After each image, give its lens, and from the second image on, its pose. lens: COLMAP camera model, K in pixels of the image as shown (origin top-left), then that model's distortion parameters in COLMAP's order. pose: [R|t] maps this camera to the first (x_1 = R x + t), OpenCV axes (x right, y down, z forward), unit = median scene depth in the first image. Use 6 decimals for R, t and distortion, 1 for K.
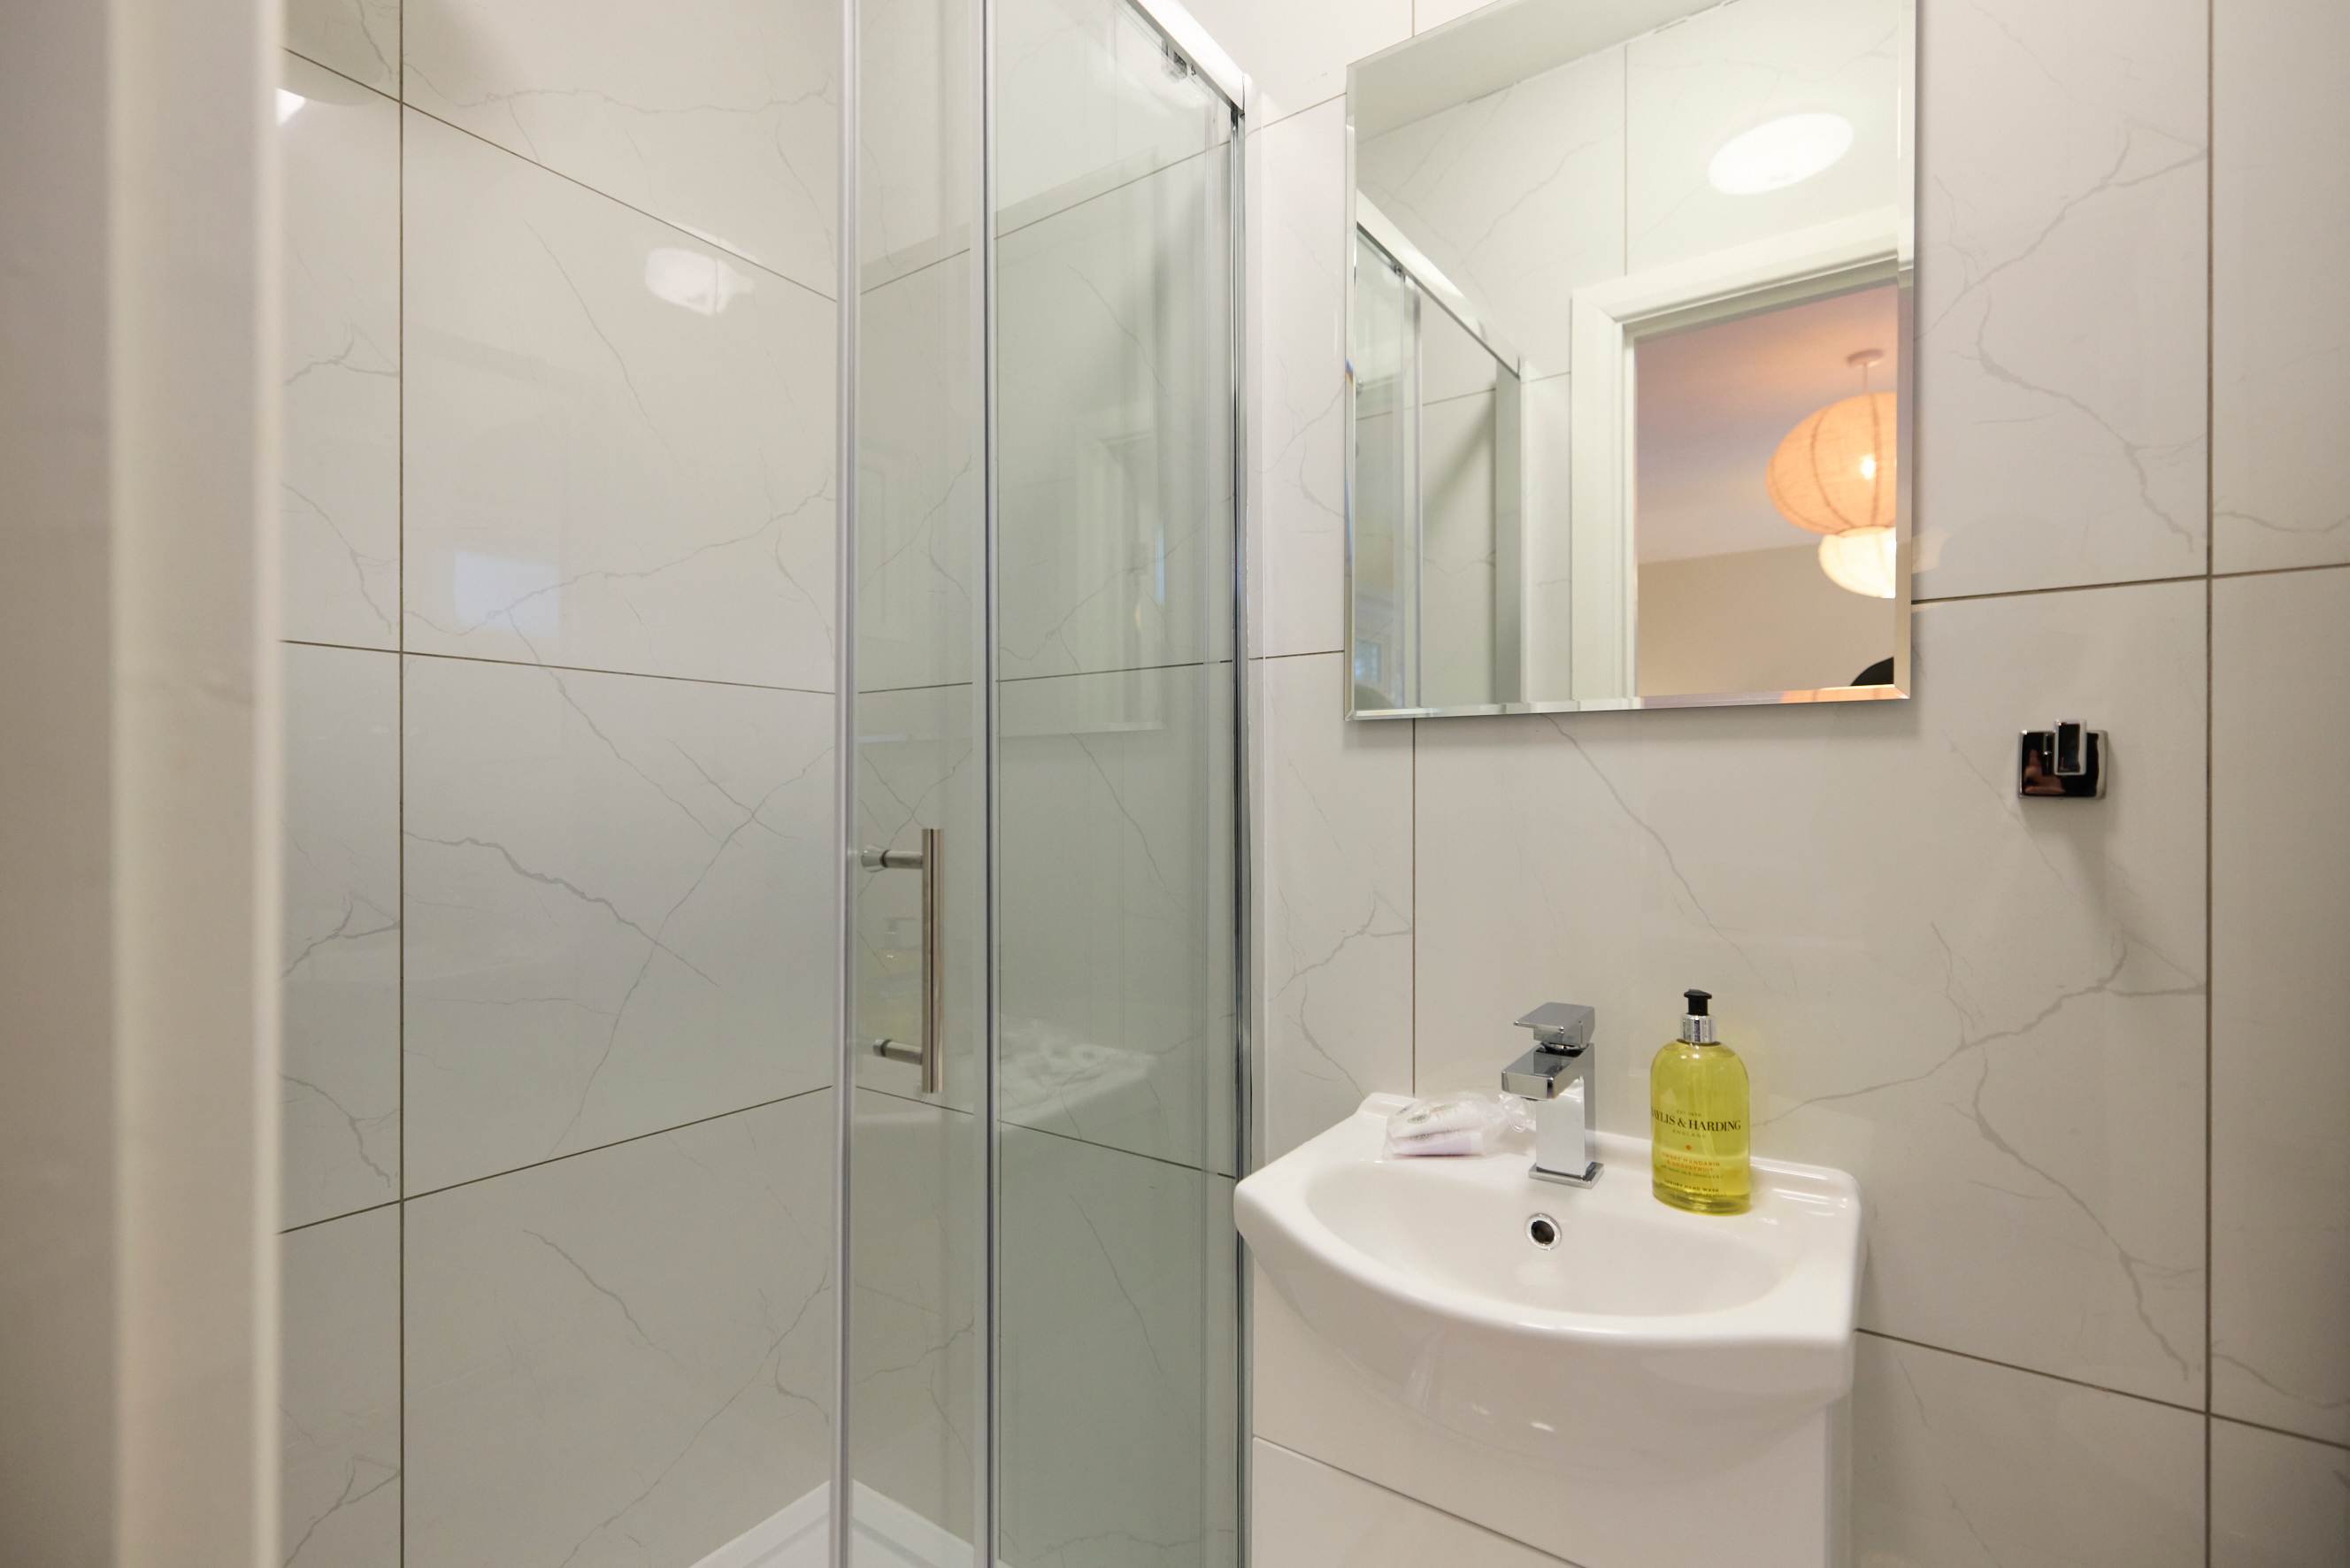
lens RADIAL K [[1060.7, 0, 1175.0], [0, 1060.7, 784.0], [0, 0, 1]] dist [0.003130, -0.000536]
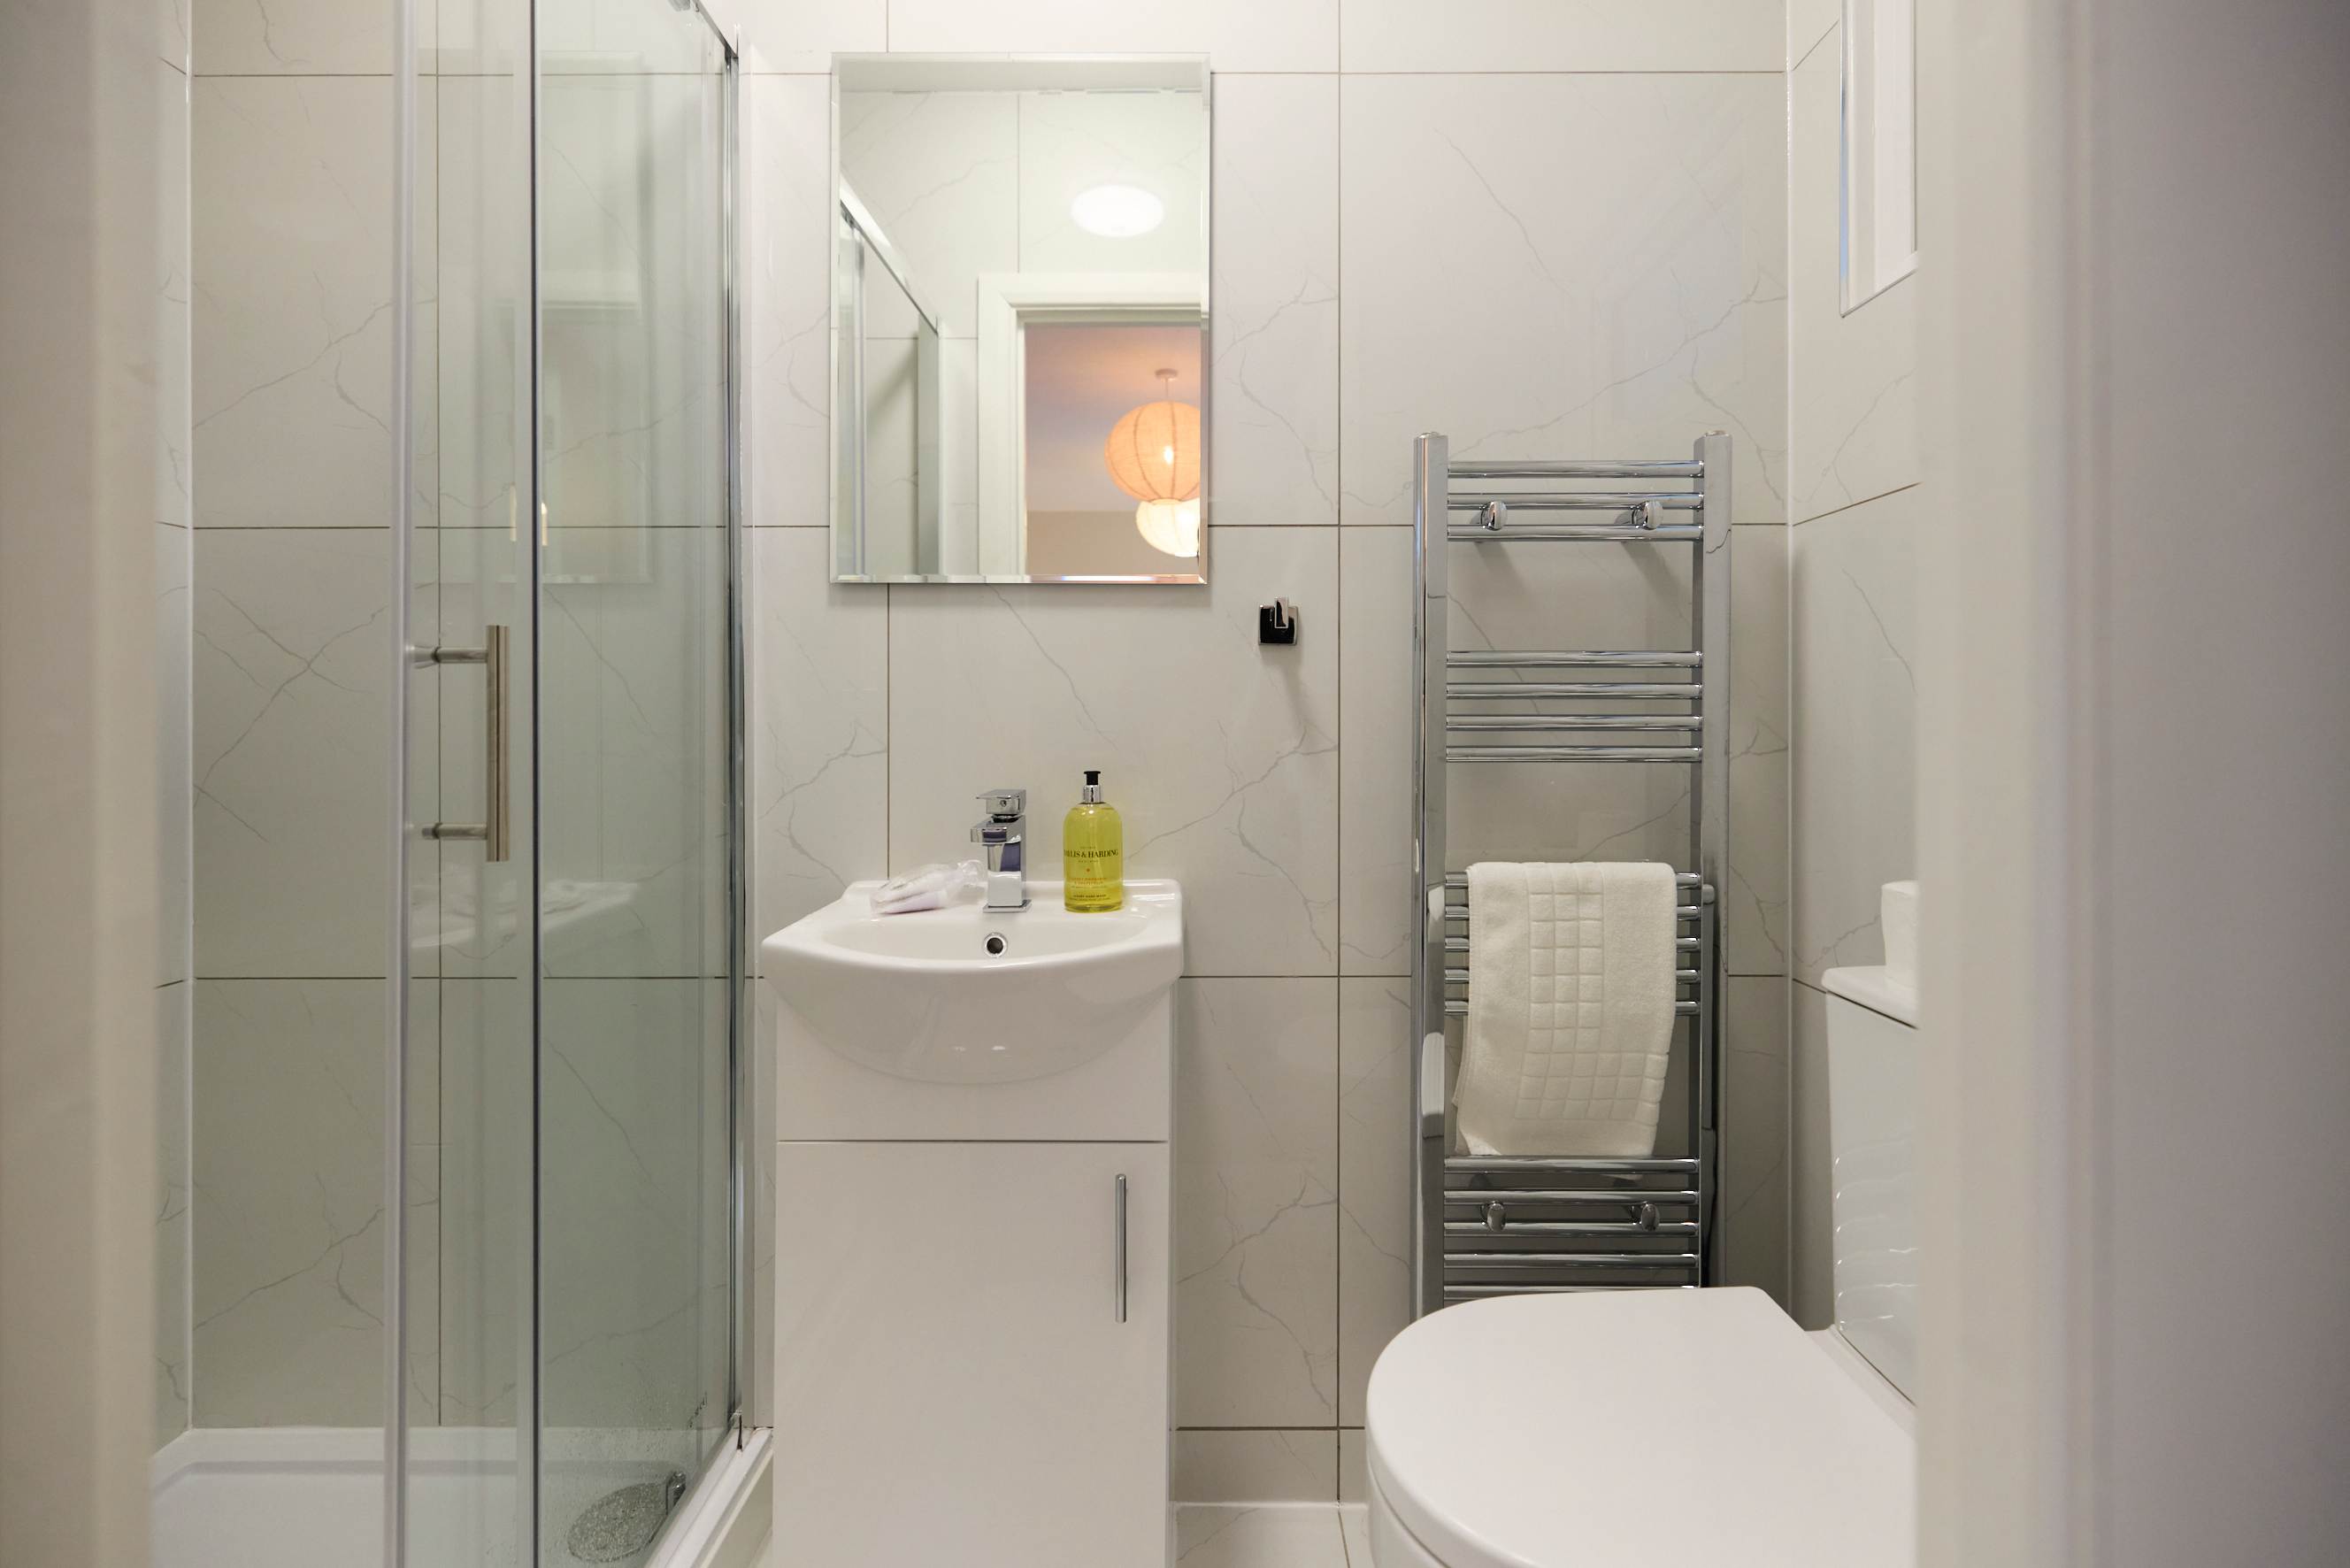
lens RADIAL K [[1038.7, 0, 1195.7], [0, 1038.7, 729.8], [0, 0, 1]] dist [0.000261, -0.000033]
pose [[0.816205, -0.001372, 0.577760, -0.188189], [0.000003, 0.999997, 0.002370, 0.106825], [-0.577762, -0.001933, 0.816203, -0.226396]]
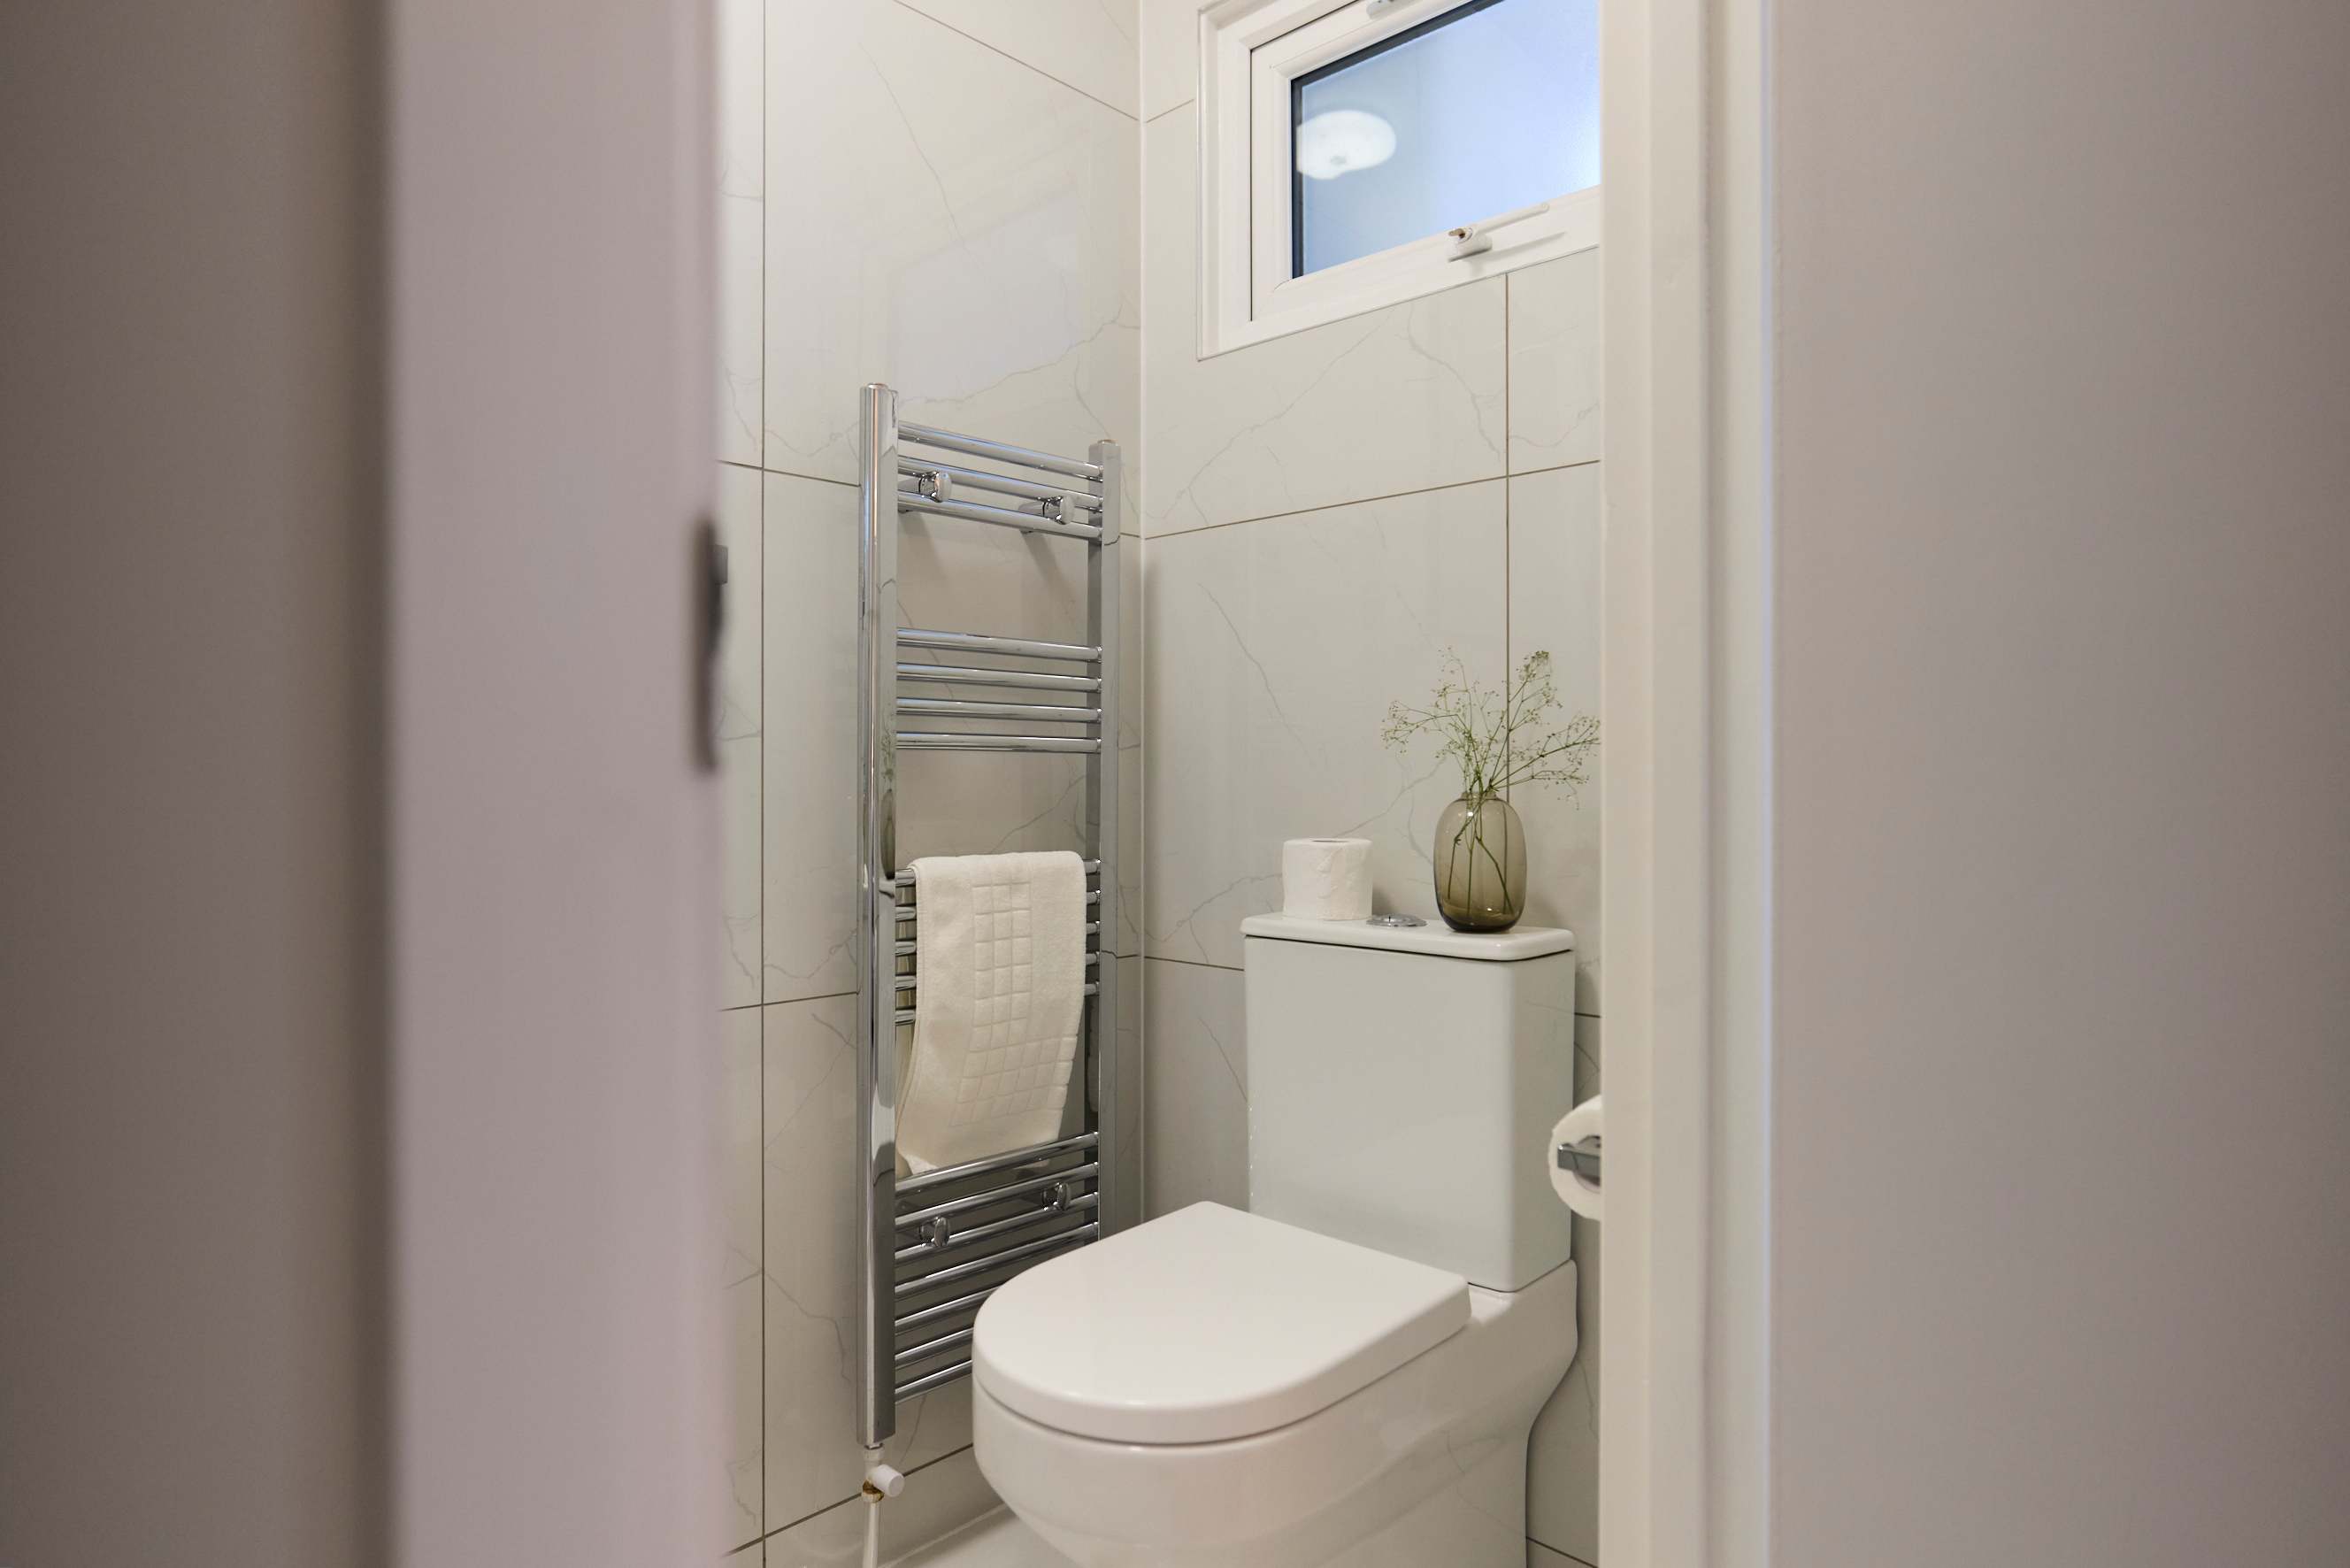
lens RADIAL K [[1325.2, 0, 1175.0], [0, 1325.2, 784.0], [0, 0, 1]] dist [-0.010805, 0.000831]
pose [[0.159995, -0.004495, 0.987108, -0.578272], [0.001626, 0.999989, 0.004290, 0.176151], [-0.987117, 0.000919, 0.160000, 0.059934]]
